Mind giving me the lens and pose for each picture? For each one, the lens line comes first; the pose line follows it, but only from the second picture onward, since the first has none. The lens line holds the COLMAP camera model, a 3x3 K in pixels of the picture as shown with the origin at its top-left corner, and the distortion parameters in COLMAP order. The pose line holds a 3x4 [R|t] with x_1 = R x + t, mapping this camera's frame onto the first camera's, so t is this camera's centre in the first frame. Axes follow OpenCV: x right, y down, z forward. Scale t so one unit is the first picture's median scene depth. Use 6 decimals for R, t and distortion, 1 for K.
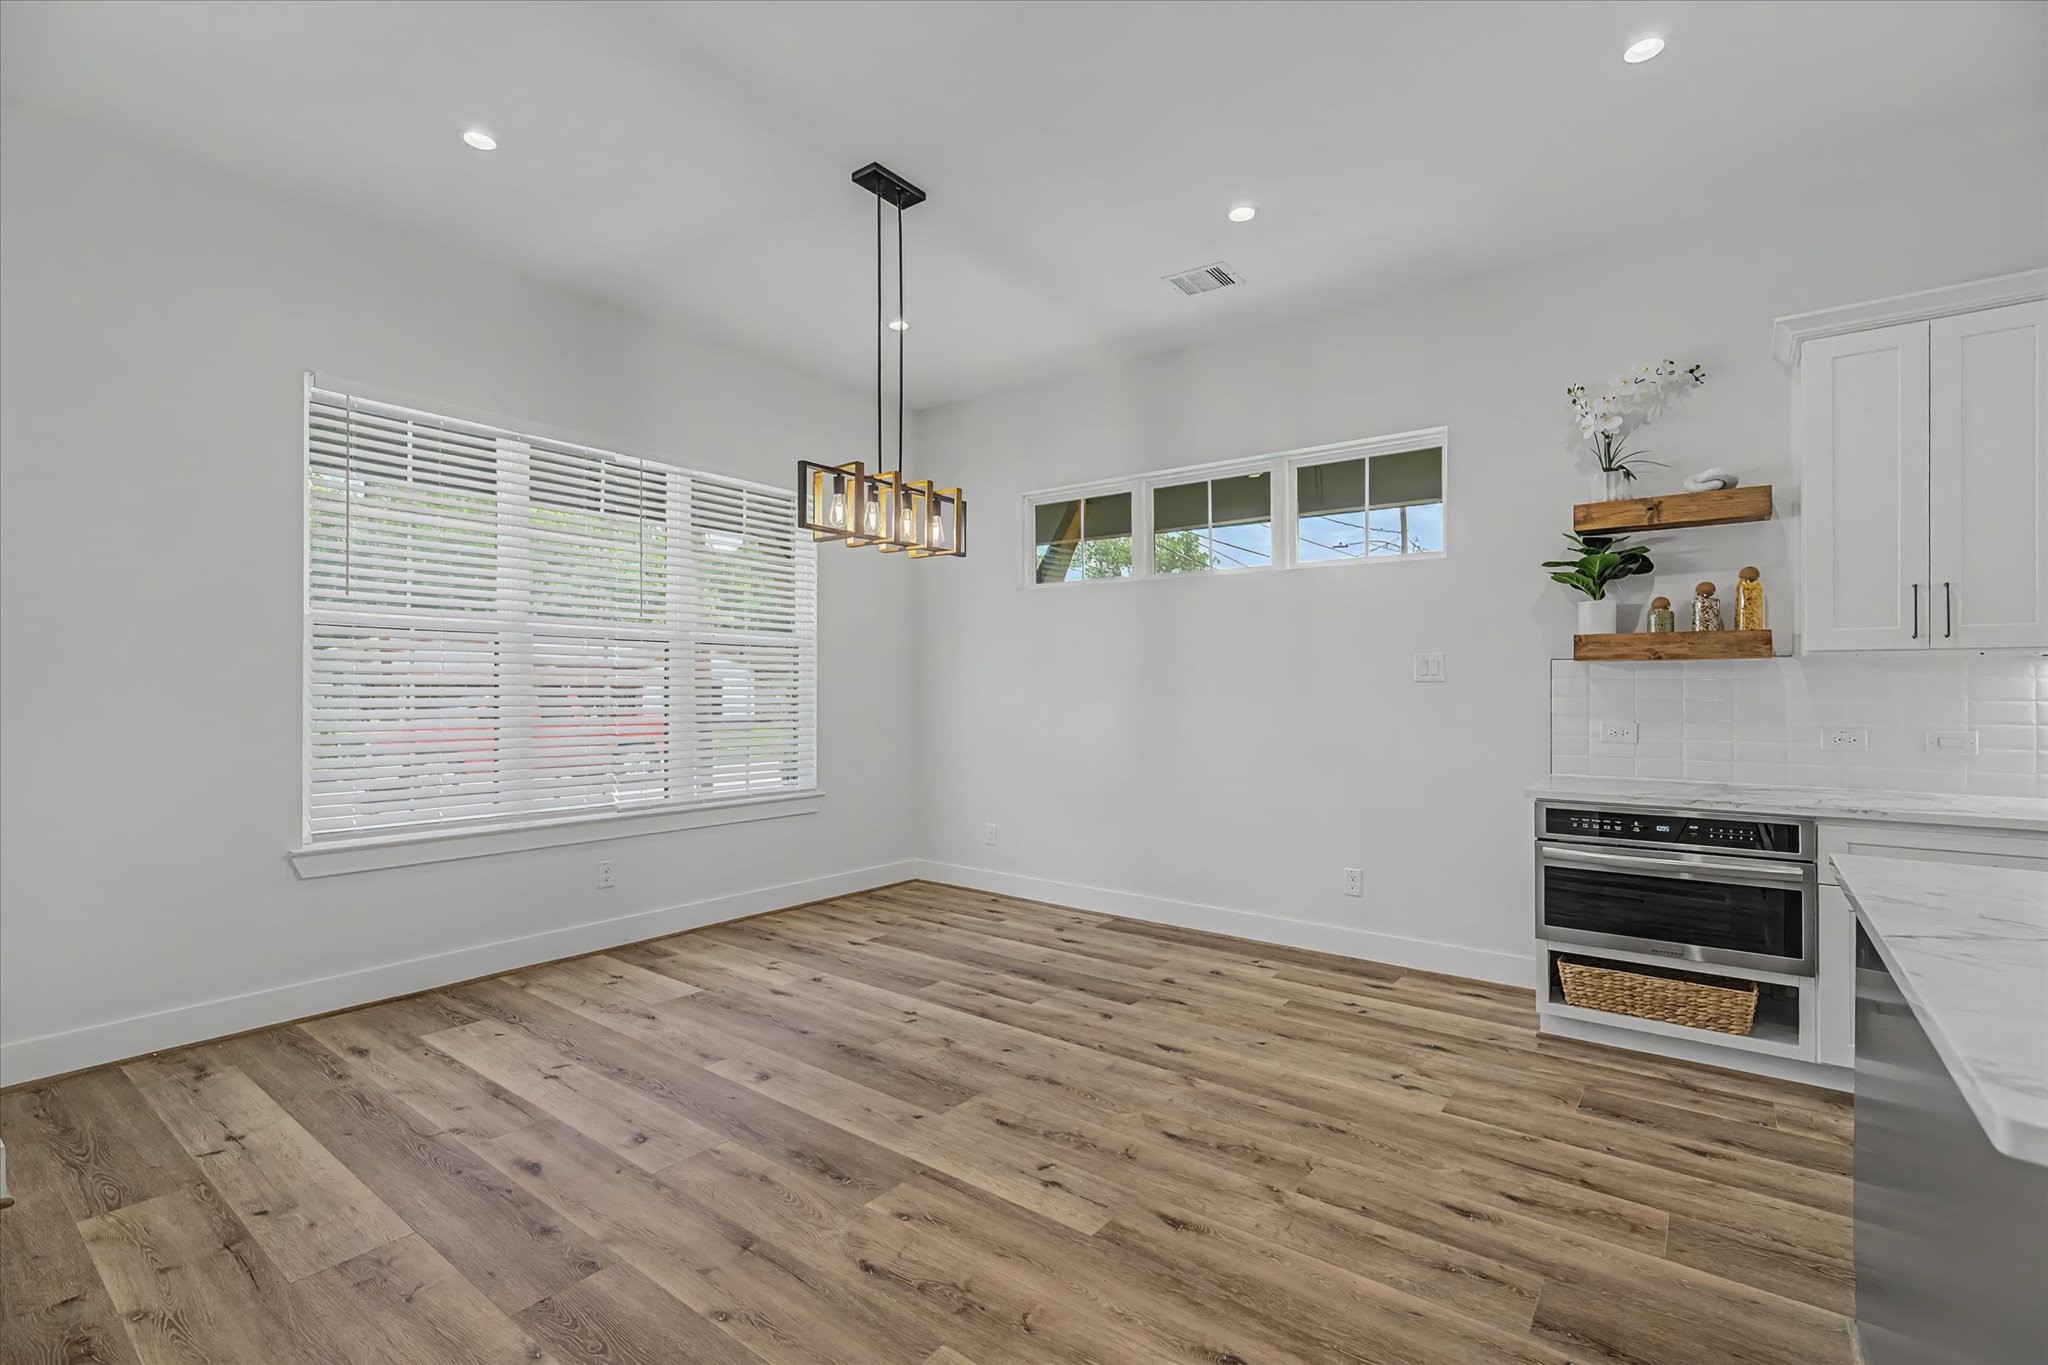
lens RADIAL K [[906.9, 0, 1031.3], [0, 906.9, 687.2], [0, 0, 1]] dist [-0.007356, -0.000290]
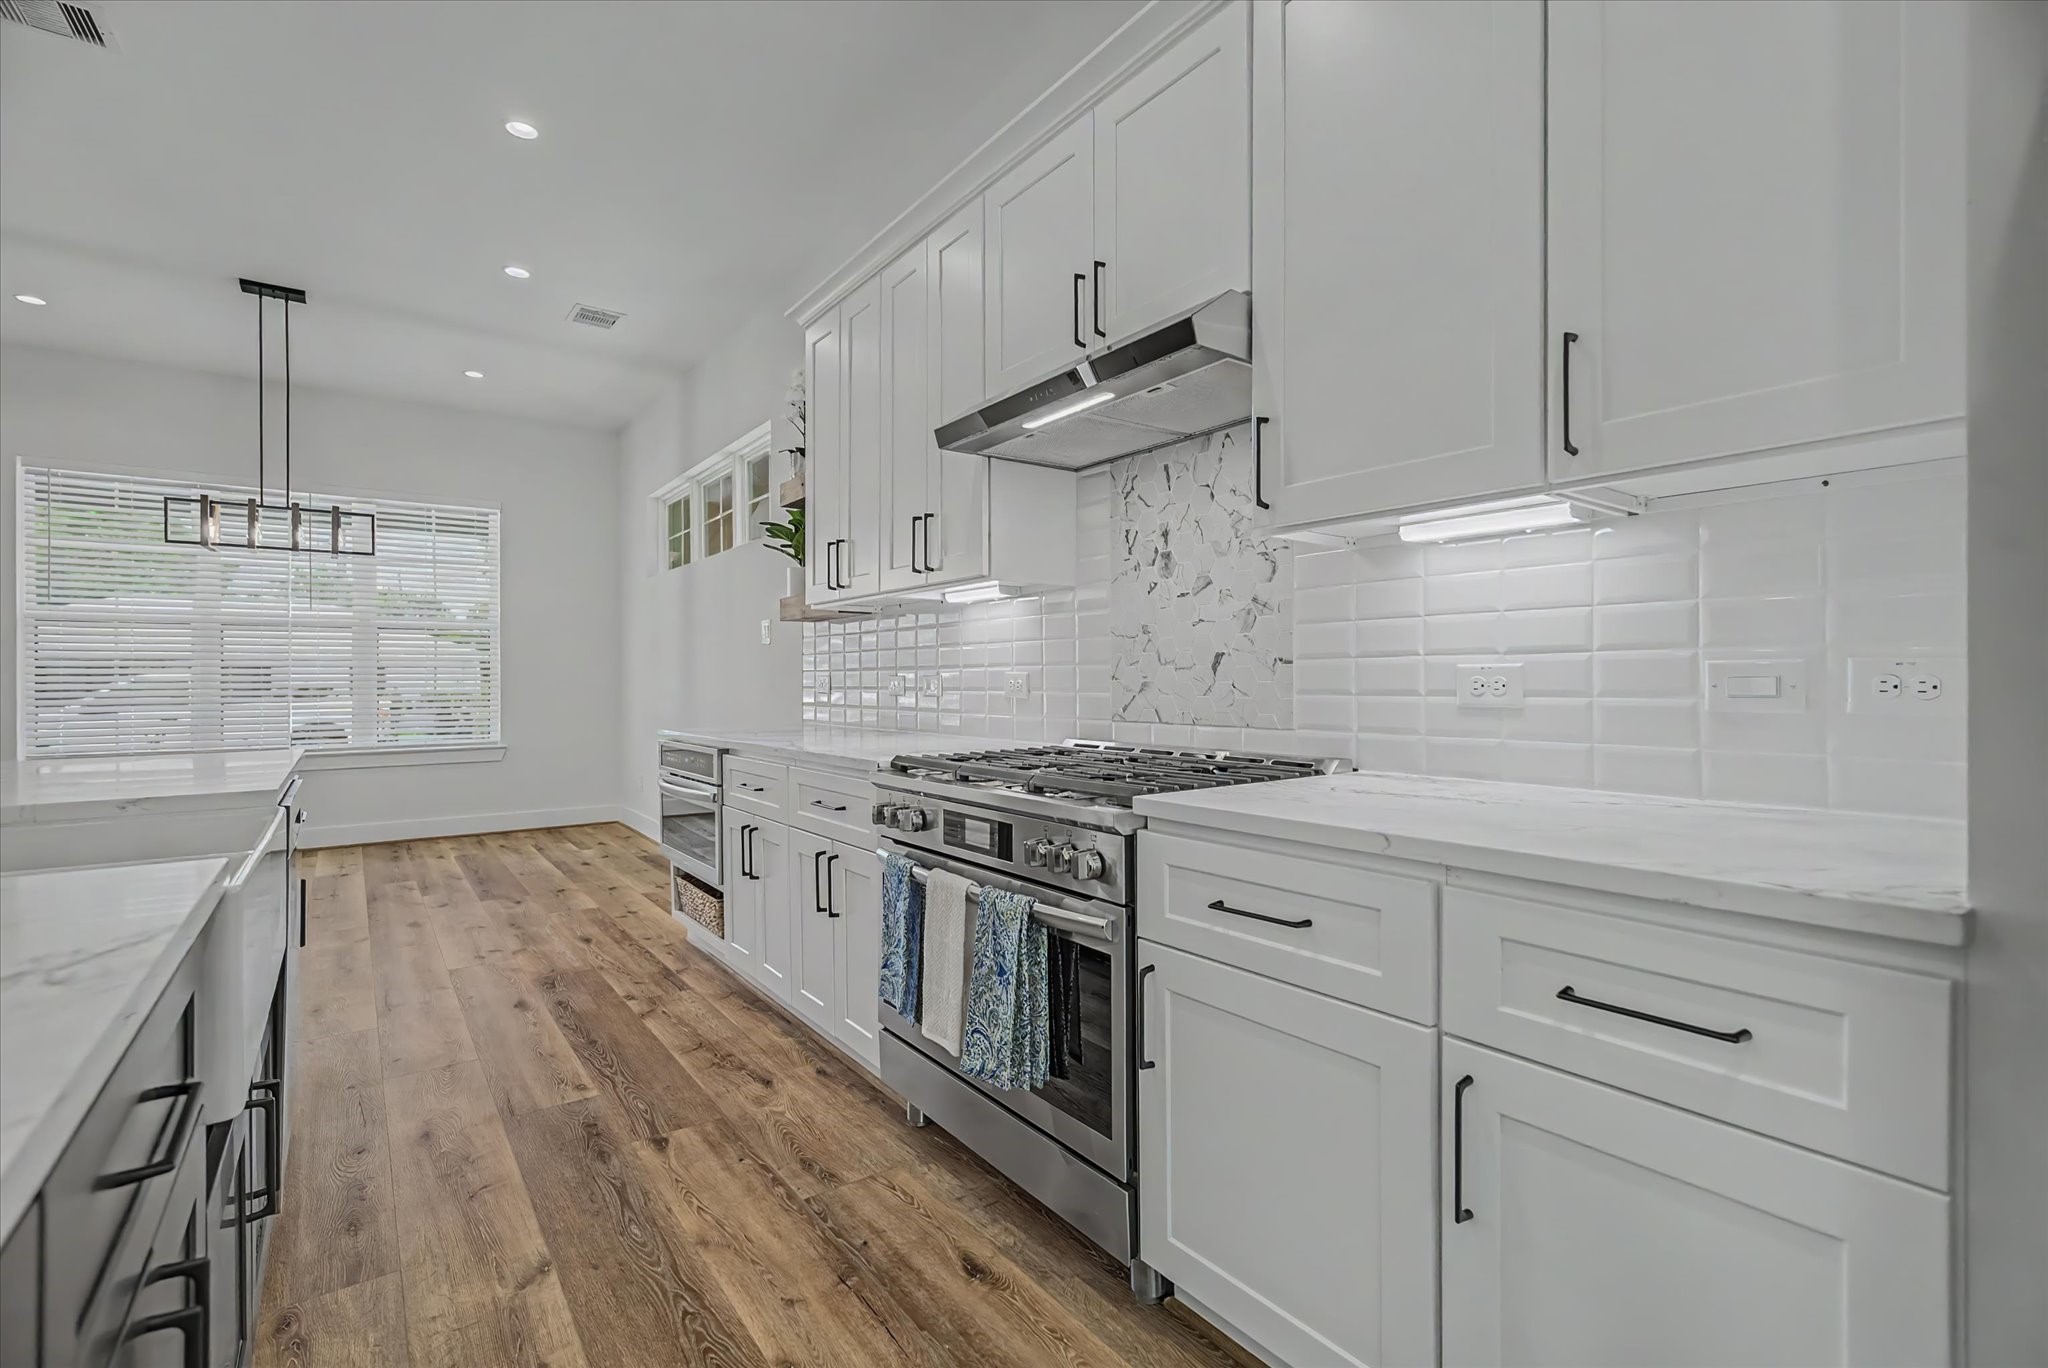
lens RADIAL K [[906.9, 0, 1027.2], [0, 906.9, 668.8], [0, 0, 1]] dist [-0.007356, -0.000290]
pose [[0.961997, -0.011175, -0.272830, 1.420107], [0.008439, 0.999902, -0.011200, 0.055352], [0.272928, 0.008472, 0.961997, -0.013859]]
